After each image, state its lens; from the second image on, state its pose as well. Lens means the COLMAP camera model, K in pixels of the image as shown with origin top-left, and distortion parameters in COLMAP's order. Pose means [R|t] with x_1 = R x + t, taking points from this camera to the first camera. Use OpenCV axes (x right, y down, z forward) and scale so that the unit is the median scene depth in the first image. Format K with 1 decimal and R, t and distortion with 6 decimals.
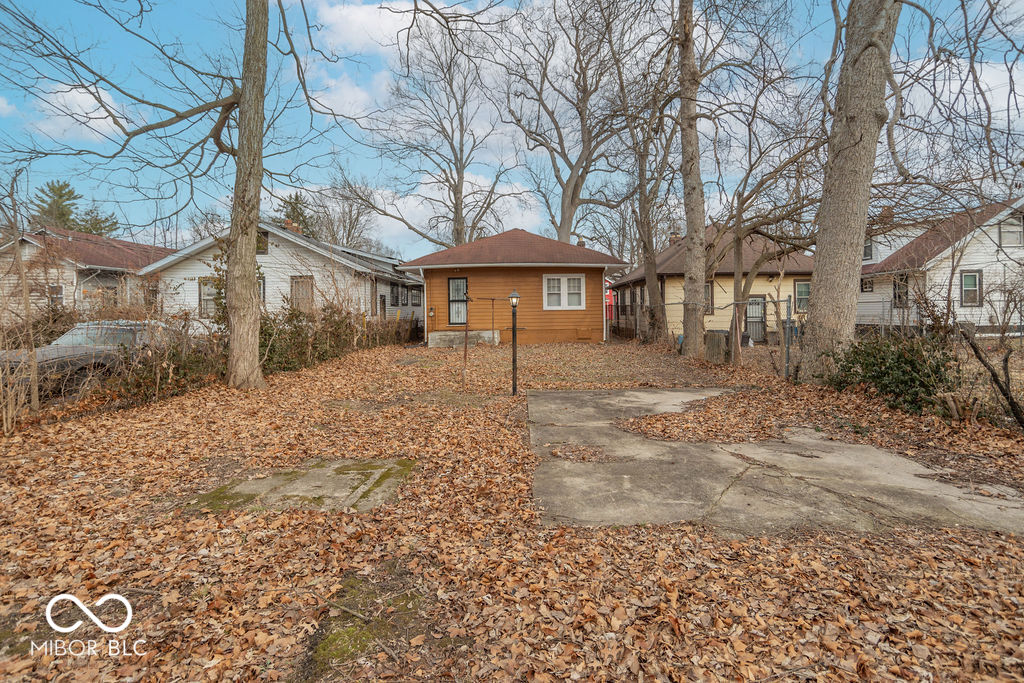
lens RADIAL K [[520.9, 0, 522.9], [0, 520.9, 307.1], [0, 0, 1]] dist [-0.007070, 0.001301]
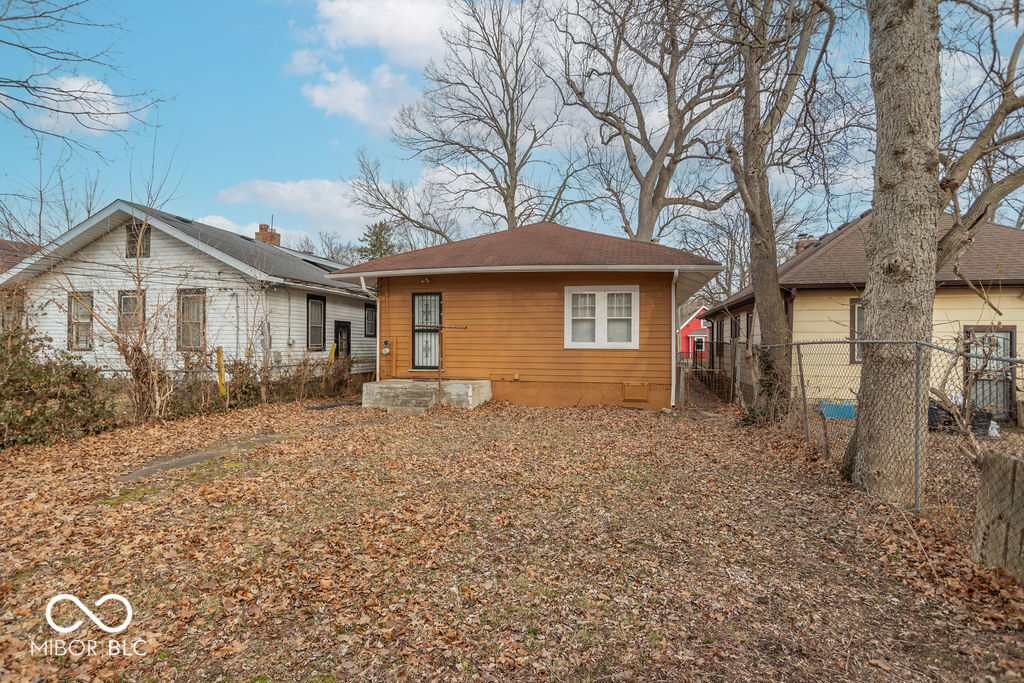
lens RADIAL K [[520.9, 0, 510.8], [0, 520.9, 341.5], [0, 0, 1]] dist [-0.007070, 0.001301]
pose [[0.977090, 0.018382, -0.212029, 0.103042], [-0.017829, 0.999831, 0.004521, -0.003535], [0.212076, -0.000638, 0.977253, 0.417931]]
